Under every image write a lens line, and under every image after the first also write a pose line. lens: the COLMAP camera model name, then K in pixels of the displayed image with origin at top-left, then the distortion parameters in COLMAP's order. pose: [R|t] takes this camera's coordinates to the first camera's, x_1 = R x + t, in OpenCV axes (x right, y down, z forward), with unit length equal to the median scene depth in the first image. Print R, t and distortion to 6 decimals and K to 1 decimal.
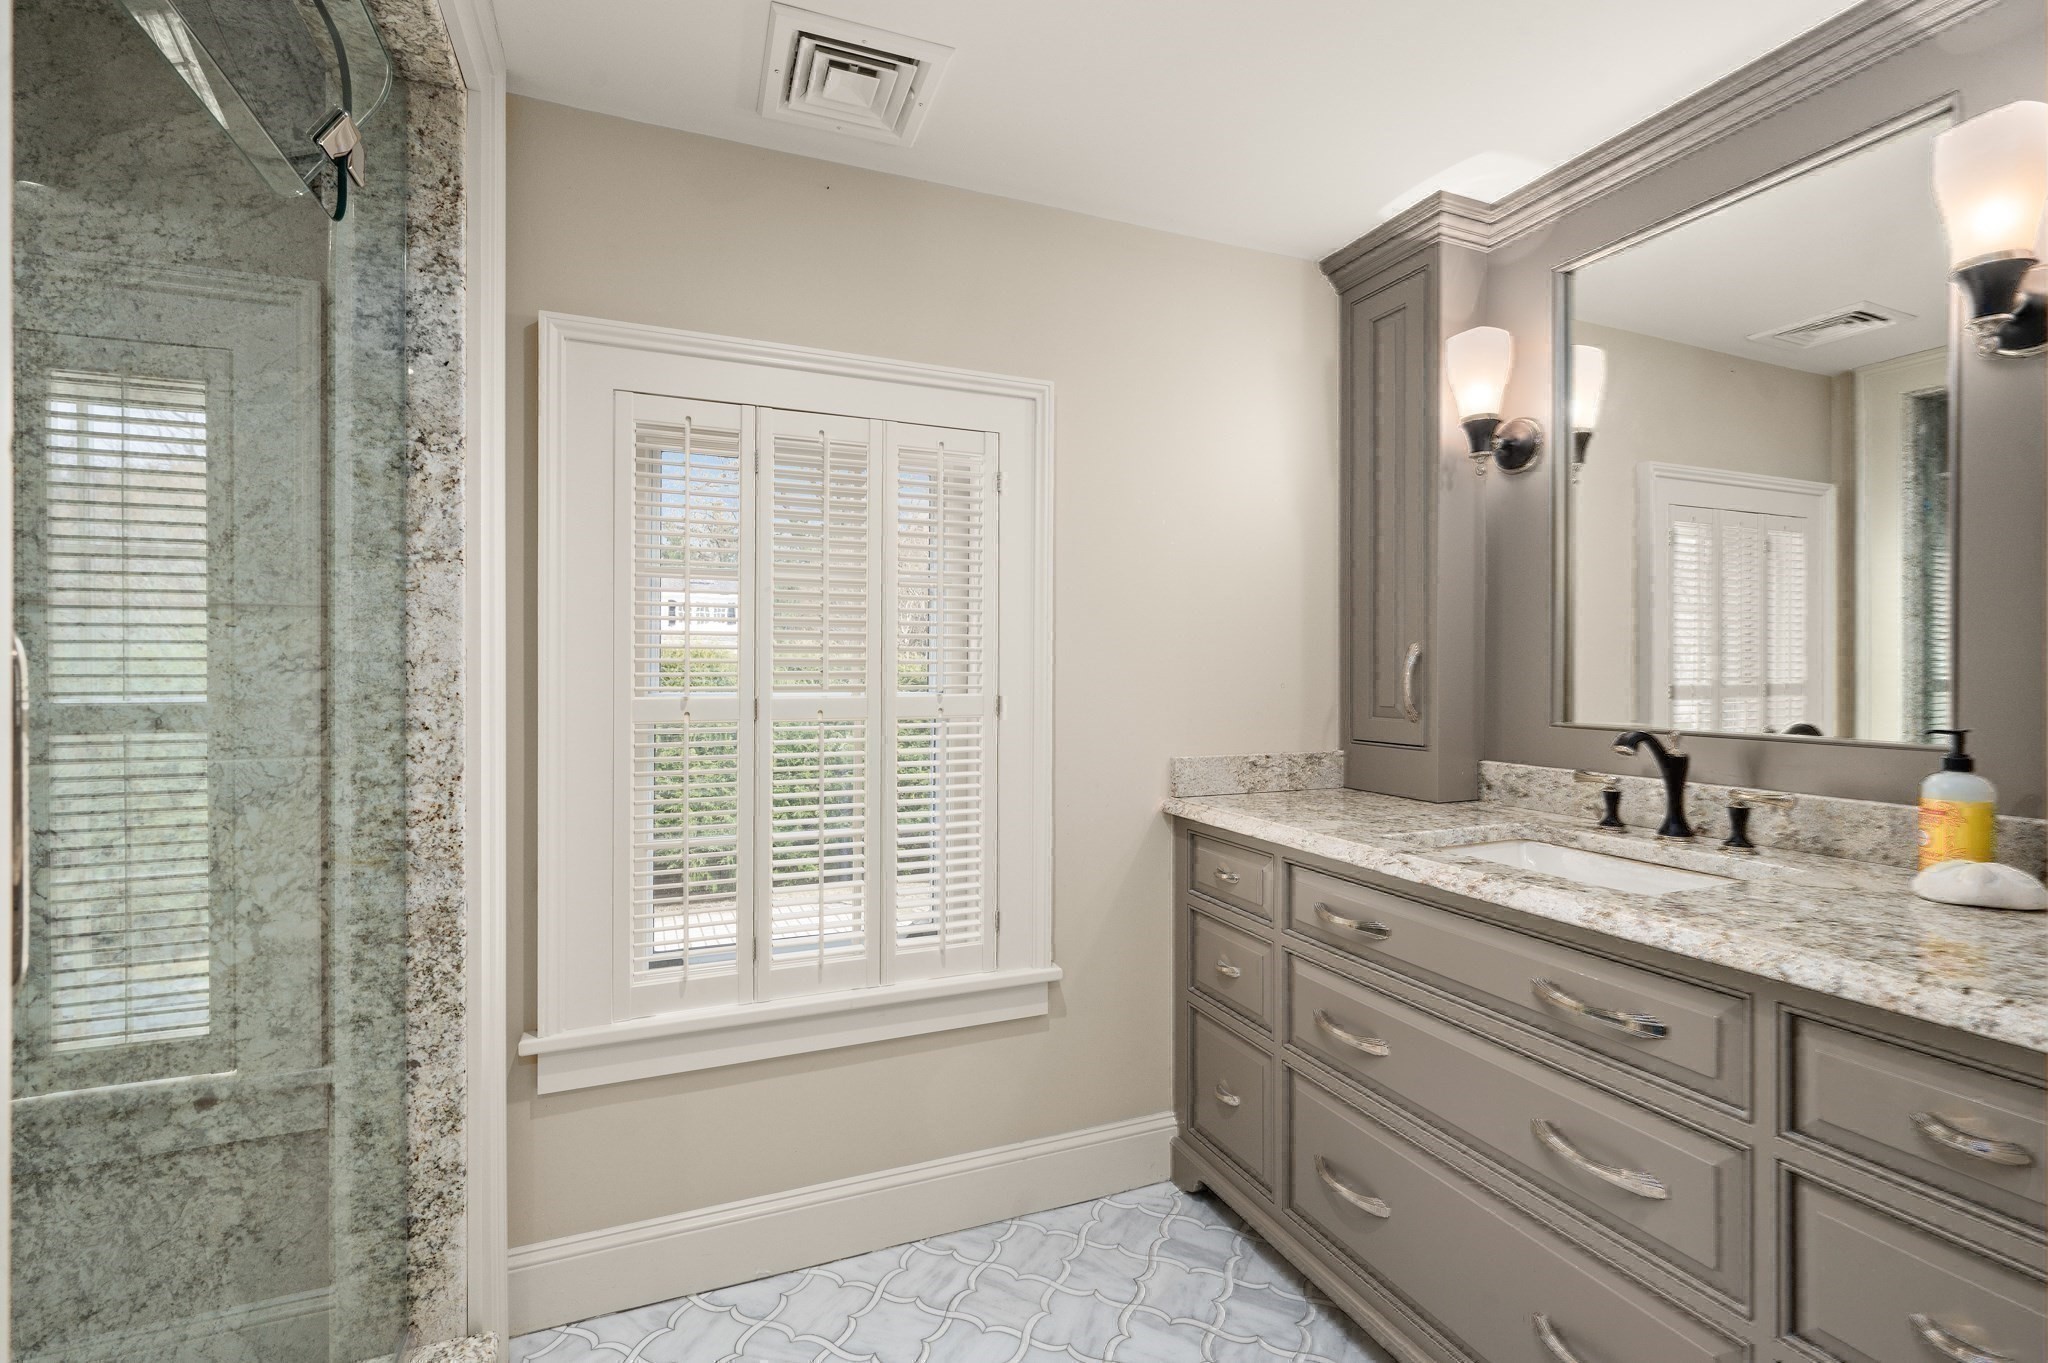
lens RADIAL K [[885.3, 0, 1024.0], [0, 885.3, 681.5], [0, 0, 1]] dist [-0.001233, -0.000381]
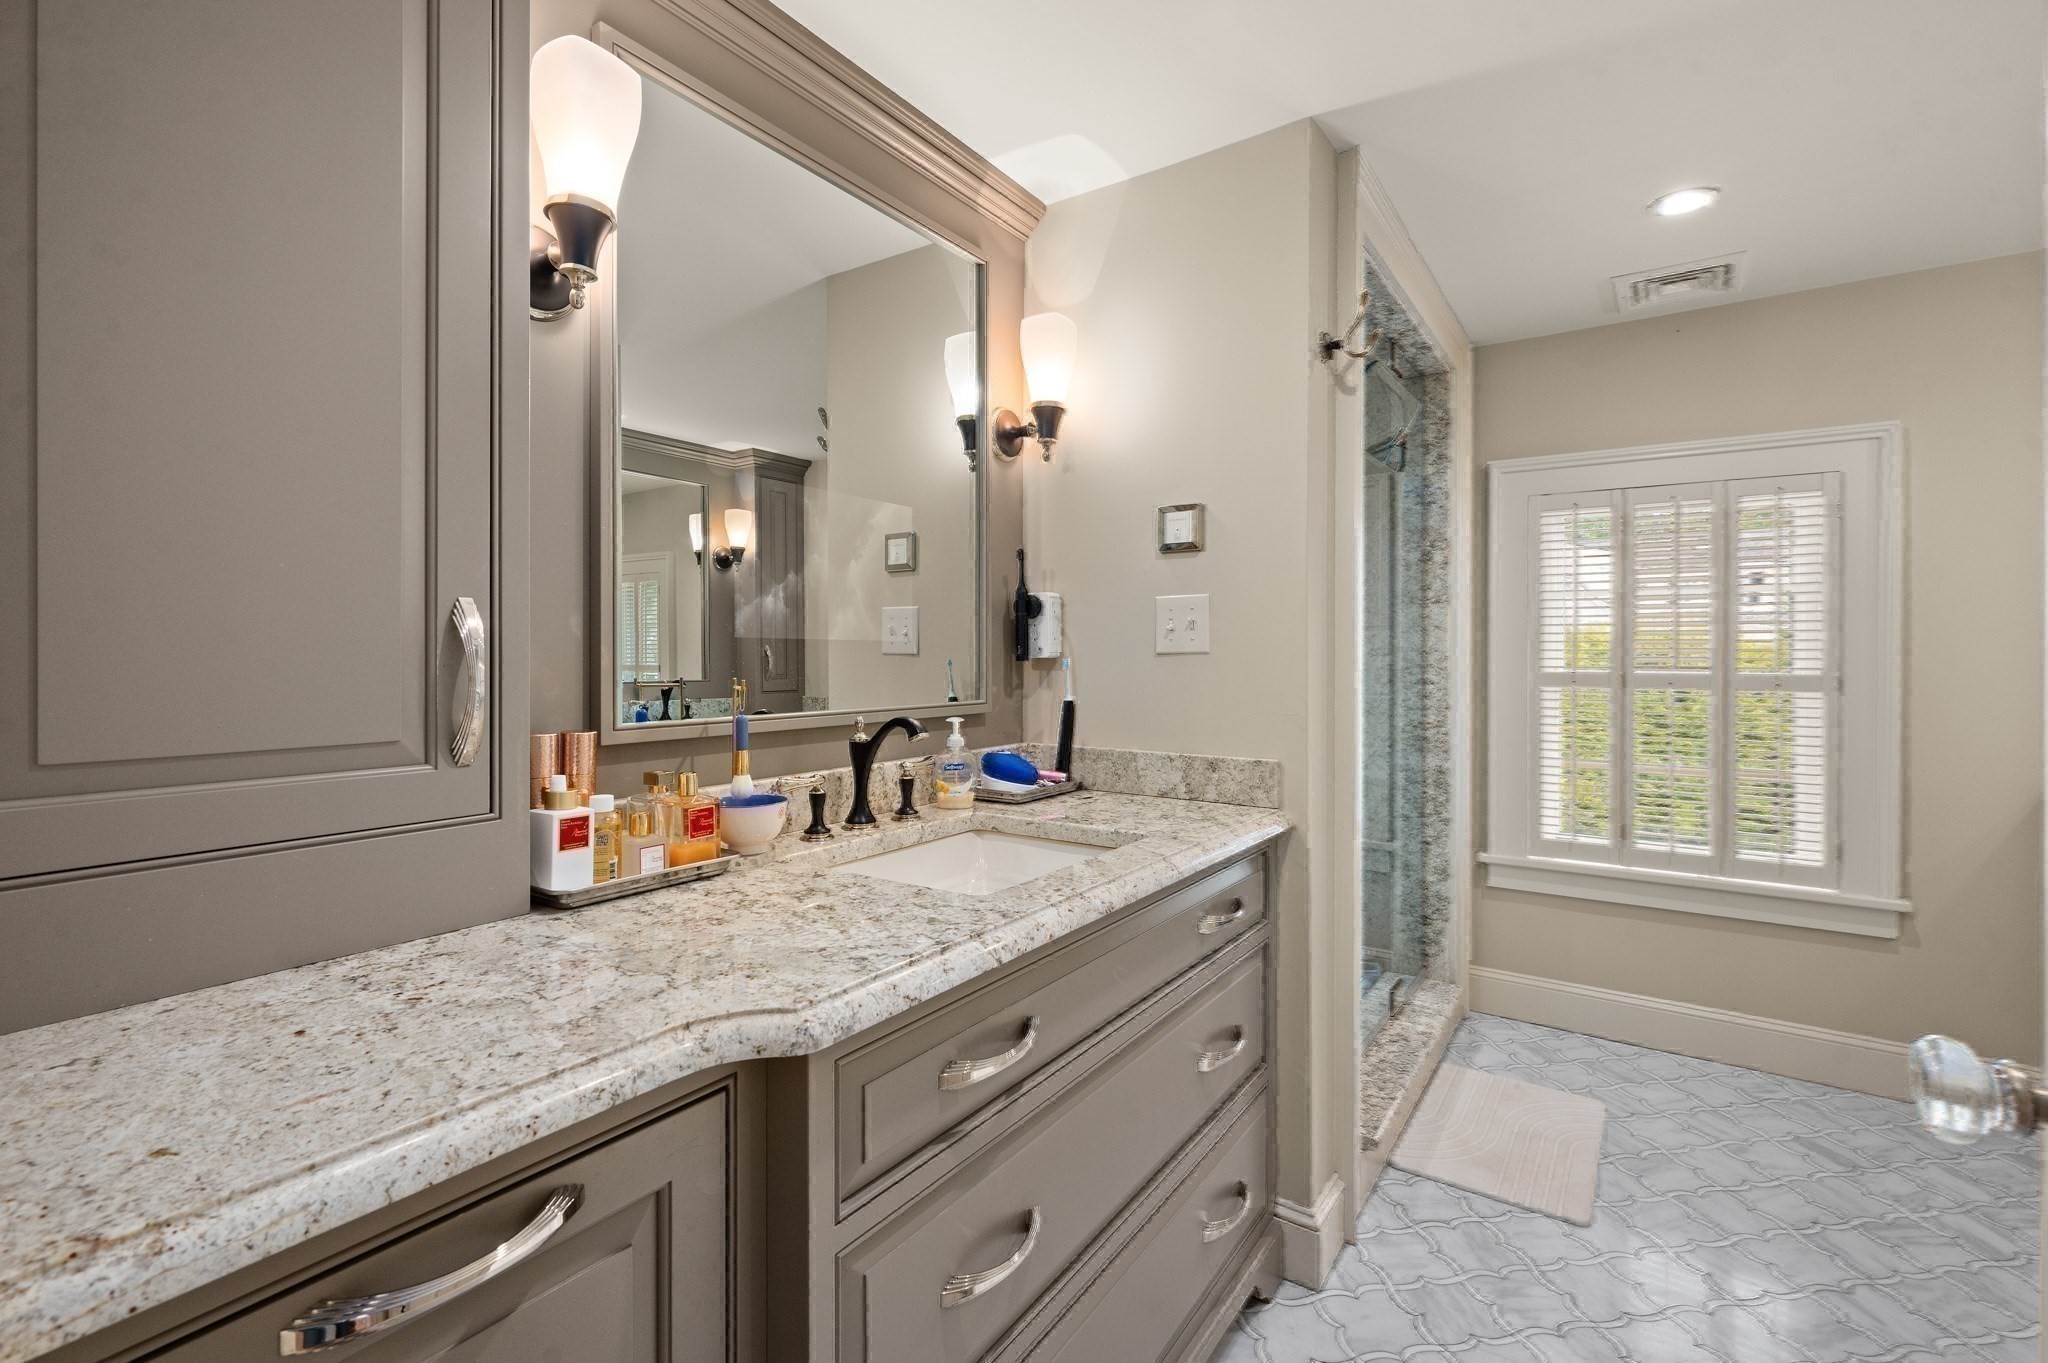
lens RADIAL K [[919.7, 0, 1031.8], [0, 919.7, 653.9], [0, 0, 1]] dist [-0.001021, 0.000363]
pose [[0.542573, 0.006960, -0.839980, 0.625553], [0.000106, 0.999965, 0.008354, -0.035253], [0.840009, -0.004621, 0.542553, -0.964681]]
